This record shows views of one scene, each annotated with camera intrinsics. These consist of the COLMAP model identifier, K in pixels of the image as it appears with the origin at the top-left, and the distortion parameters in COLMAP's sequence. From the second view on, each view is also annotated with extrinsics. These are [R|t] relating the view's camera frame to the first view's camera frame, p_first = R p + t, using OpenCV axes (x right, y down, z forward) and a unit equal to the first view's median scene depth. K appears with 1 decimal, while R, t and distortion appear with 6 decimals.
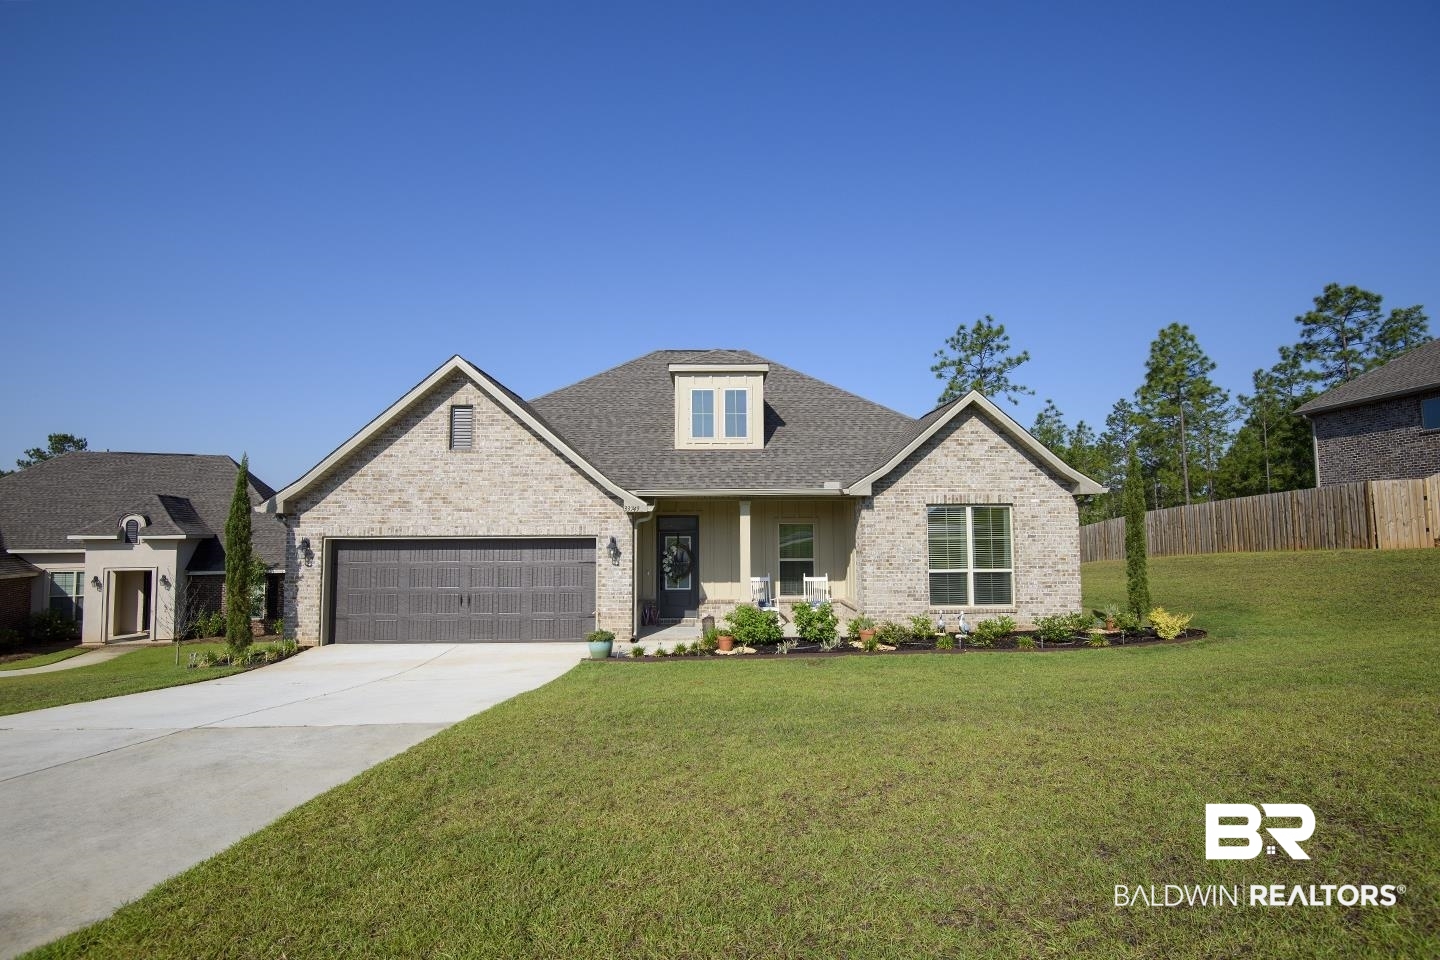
lens RADIAL K [[672.4, 0, 715.7], [0, 672.4, 483.1], [0, 0, 1]] dist [-0.000814, -0.020825]
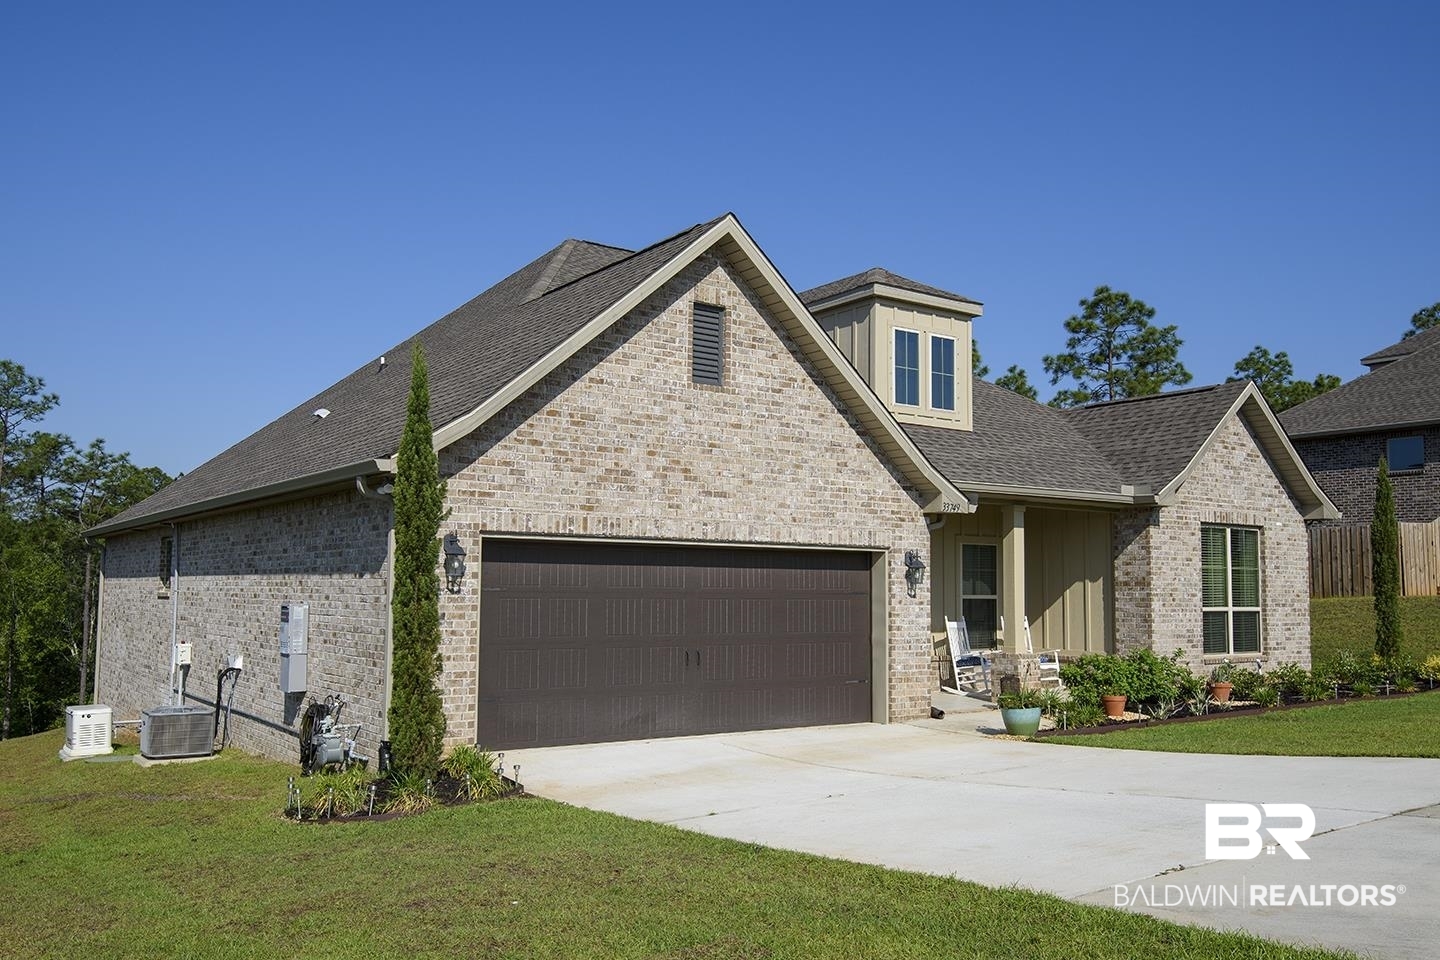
lens RADIAL K [[1173.9, 0, 679.9], [0, 1173.9, 504.3], [0, 0, 1]] dist [0.028175, -0.004377]
pose [[0.831844, 0.054235, 0.552353, -0.924496], [-0.053414, 0.998417, -0.017592, 0.066519], [-0.552433, -0.014870, 0.833425, 0.207490]]
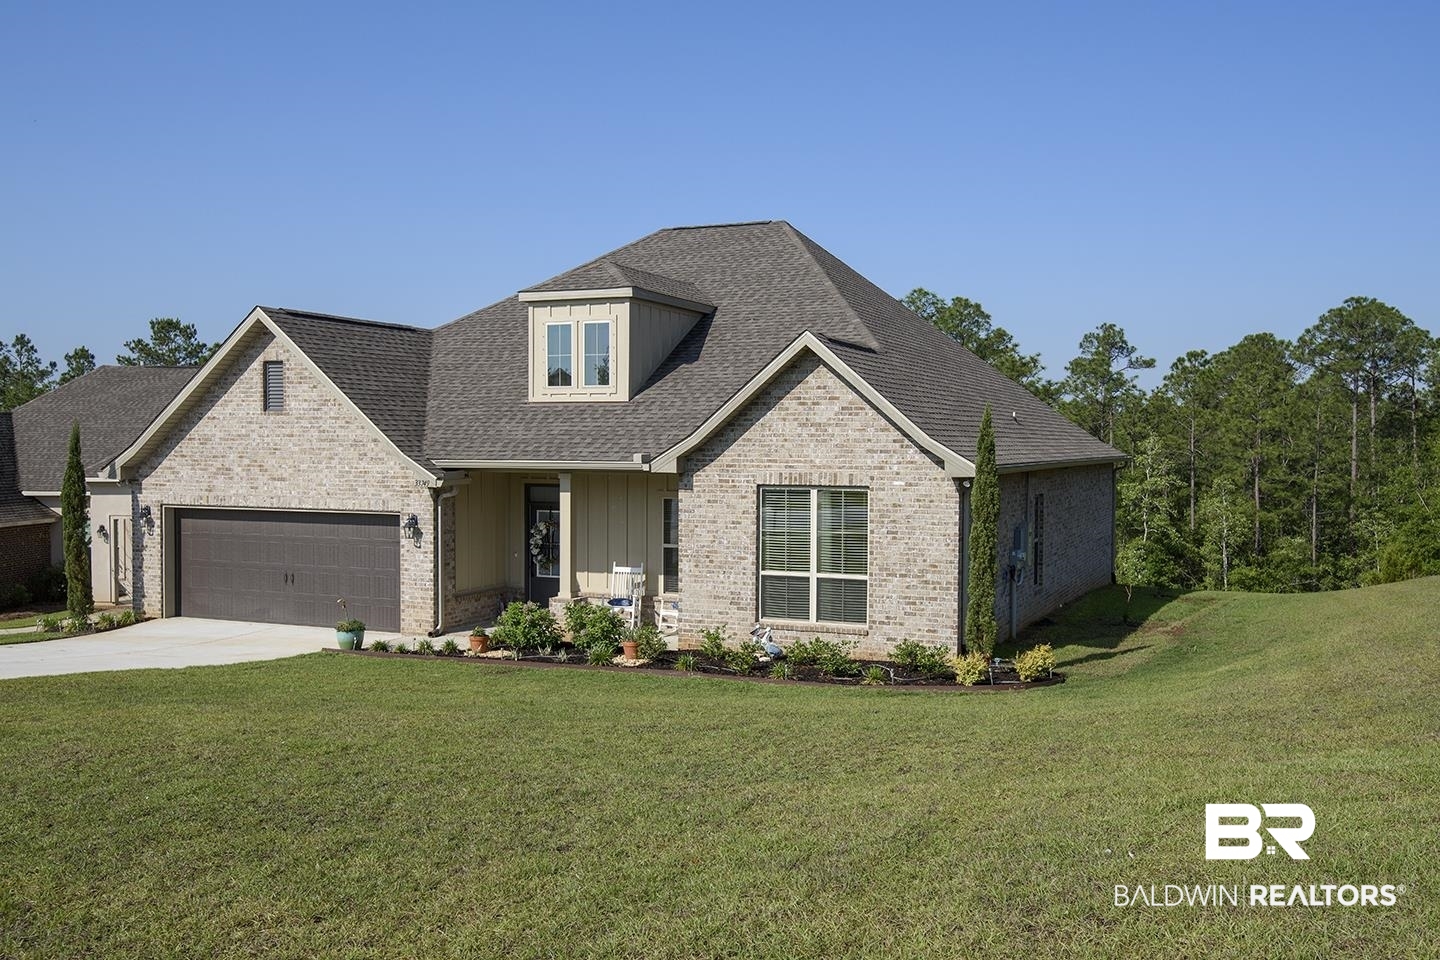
lens RADIAL K [[1269.8, 0, 725.6], [0, 1269.8, 494.5], [0, 0, 1]] dist [0.043614, -0.001958]
pose [[0.911966, 0.026979, -0.409378, 0.863050], [0.018529, 0.994109, 0.106791, -0.109917], [0.409847, -0.104975, 0.906093, -0.300785]]
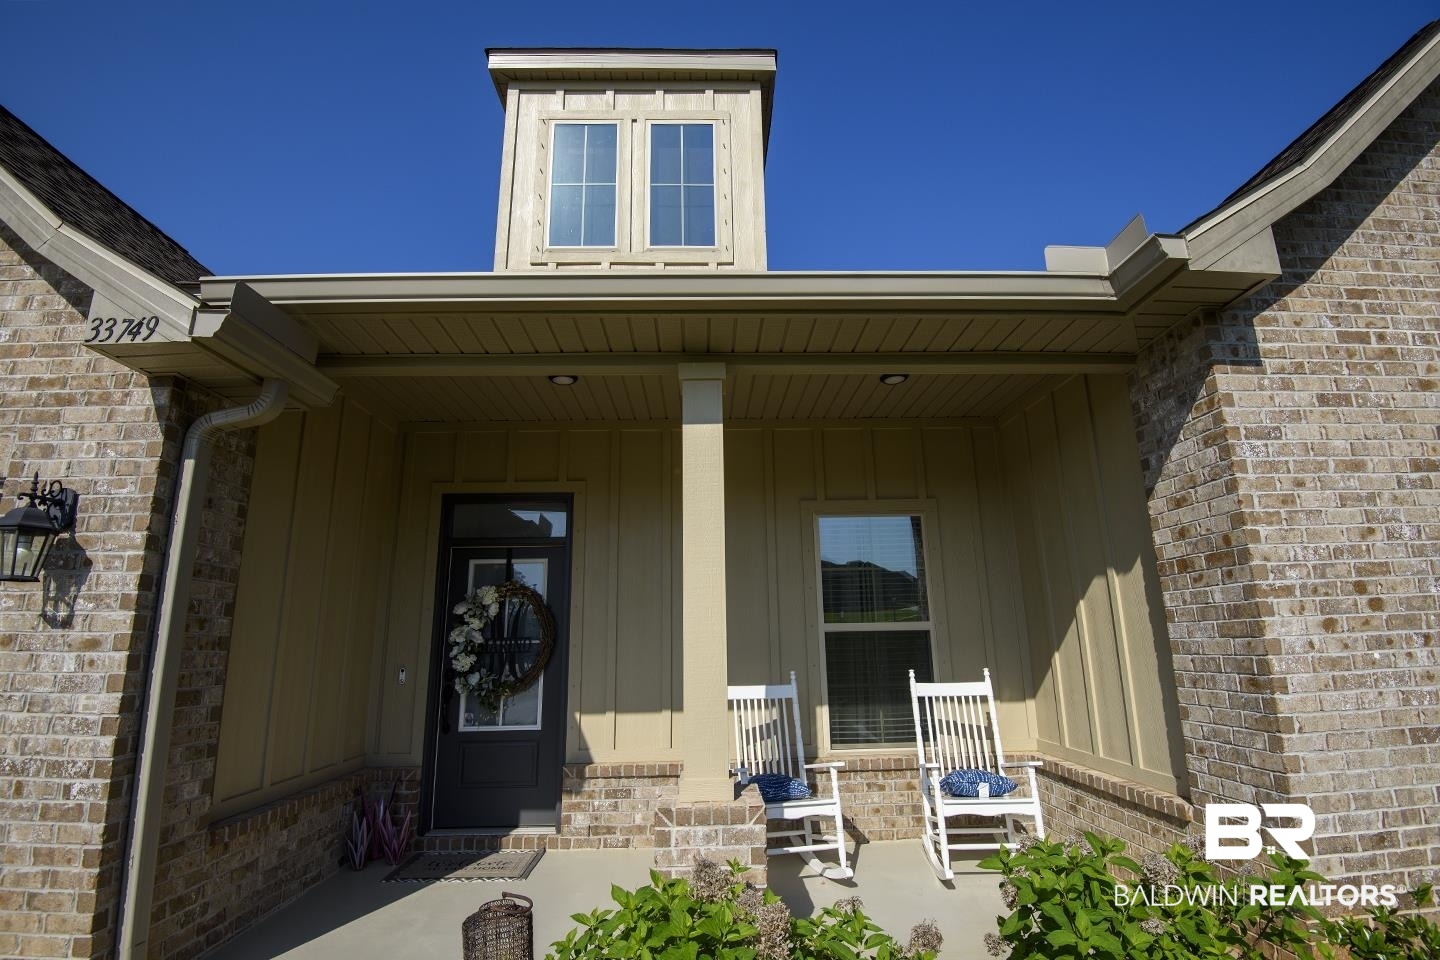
lens RADIAL K [[673.5, 0, 720.0], [0, 673.5, 480.0], [0, 0, 1]] dist [-0.042436, -0.000986]
pose [[0.999750, -0.007771, 0.020969, 0.046345], [0.011112, 0.986354, -0.164262, 0.112107], [-0.019406, 0.164454, 0.986194, 0.790057]]
